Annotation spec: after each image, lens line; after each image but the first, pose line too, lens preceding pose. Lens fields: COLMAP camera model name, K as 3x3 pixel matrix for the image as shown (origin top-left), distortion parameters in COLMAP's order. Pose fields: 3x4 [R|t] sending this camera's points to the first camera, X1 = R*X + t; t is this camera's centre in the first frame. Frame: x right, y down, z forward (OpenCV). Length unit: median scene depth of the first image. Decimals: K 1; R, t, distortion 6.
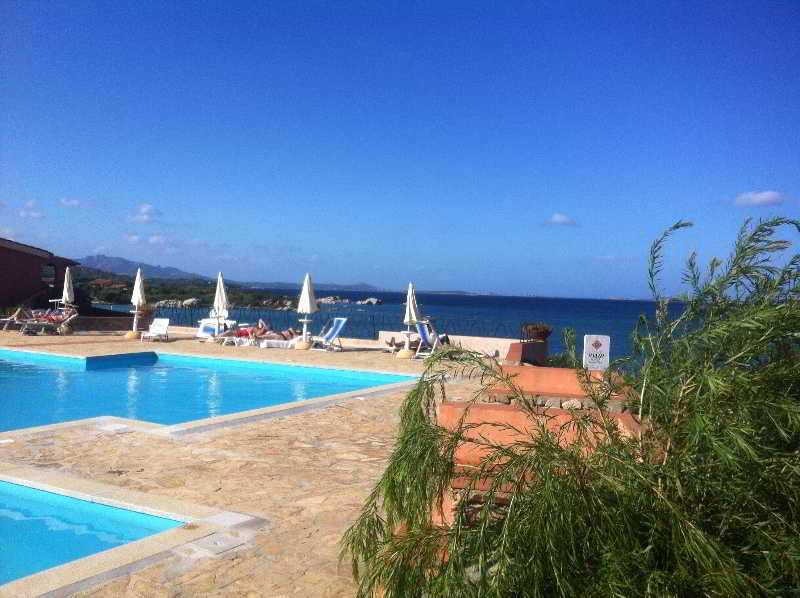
lens RADIAL K [[759.5, 0, 403.1], [0, 759.5, 291.2], [0, 0, 1]] dist [0.026396, 0.000000]
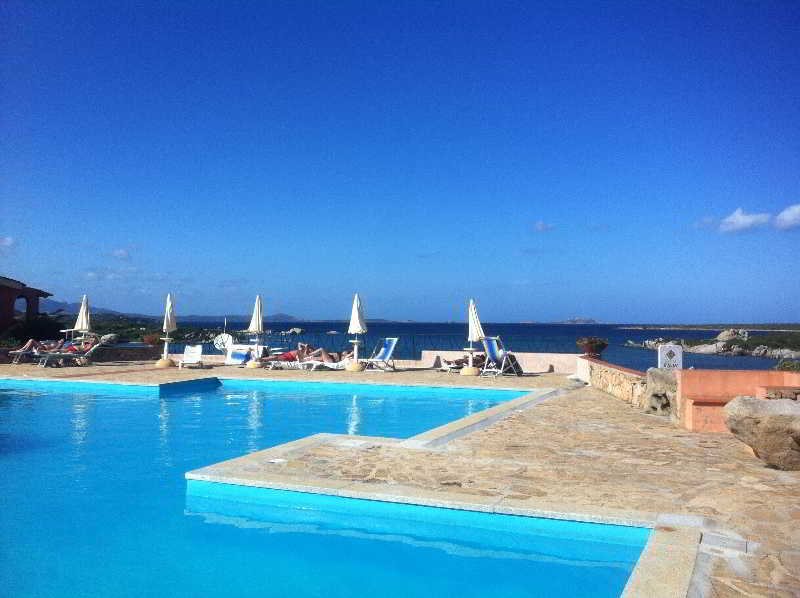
lens RADIAL K [[759.5, 0, 399.0], [0, 759.5, 302.3], [0, 0, 1]] dist [0.026396, 0.000000]
pose [[0.994337, -0.025283, 0.103220, -0.173245], [0.027651, 0.999385, -0.021578, 0.010933], [-0.102611, 0.024310, 0.994424, 0.024554]]
